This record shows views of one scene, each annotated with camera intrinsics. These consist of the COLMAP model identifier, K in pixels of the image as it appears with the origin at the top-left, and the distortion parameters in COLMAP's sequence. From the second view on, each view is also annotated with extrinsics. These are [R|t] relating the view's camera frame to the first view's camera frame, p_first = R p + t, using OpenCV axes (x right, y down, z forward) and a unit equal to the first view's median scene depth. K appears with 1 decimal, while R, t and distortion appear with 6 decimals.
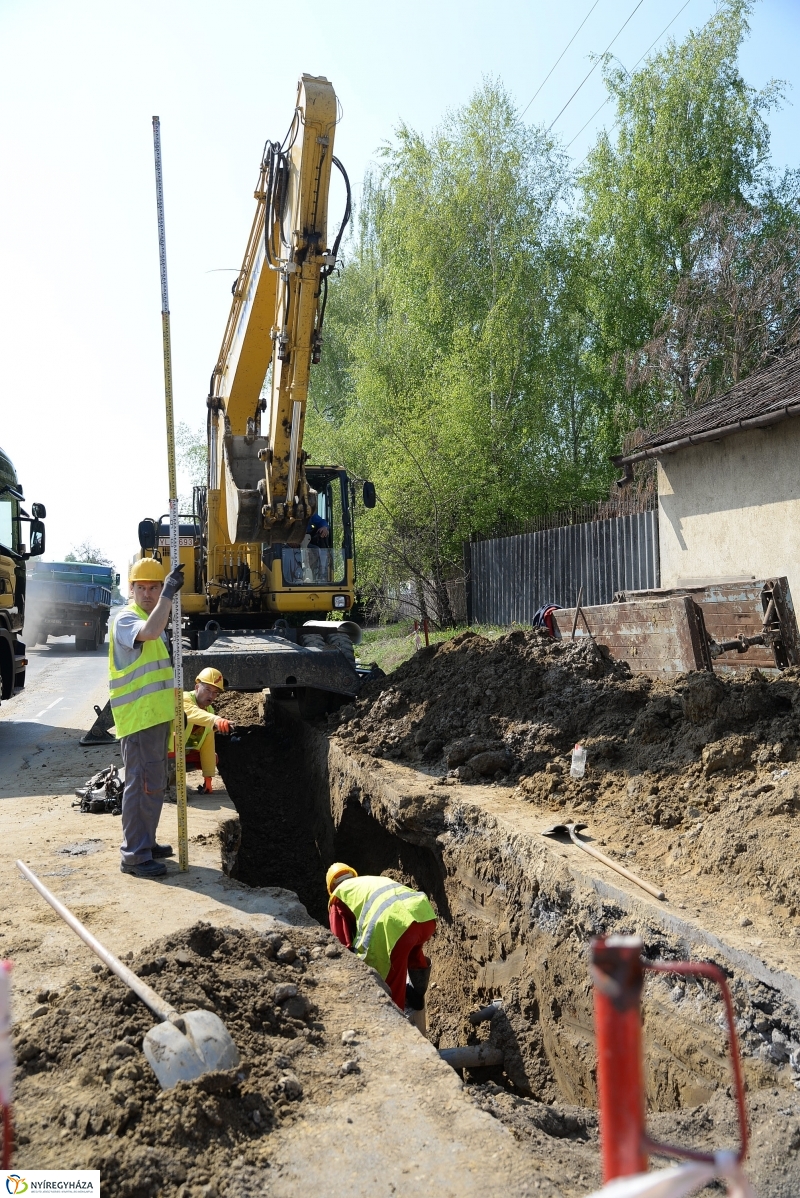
lens RADIAL K [[964.5, 0, 399.5], [0, 964.5, 582.4], [0, 0, 1]] dist [-0.084514, 0.122246]
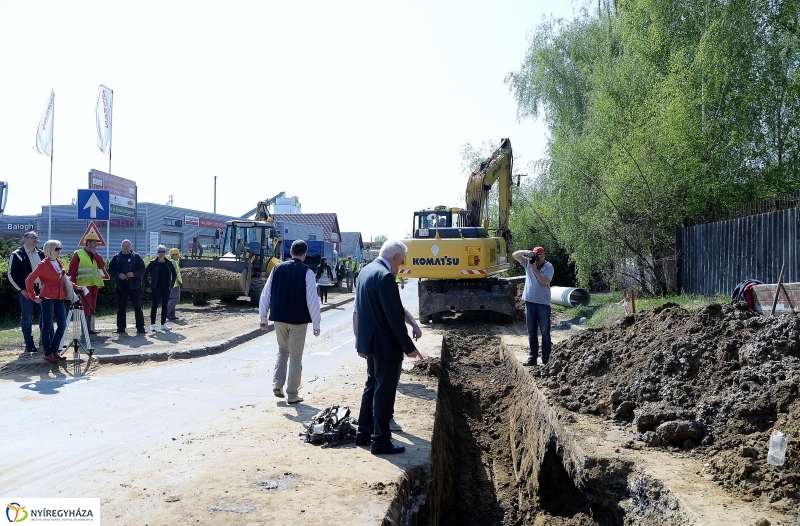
lens RADIAL K [[645.1, 0, 400.0], [0, 645.1, 263.0], [0, 0, 1]] dist [-0.096712, 0.132314]
pose [[0.937266, 0.022201, -0.347908, 0.046061], [-0.019571, 0.999747, 0.011072, 0.005034], [0.348066, -0.003569, 0.937463, 0.255897]]
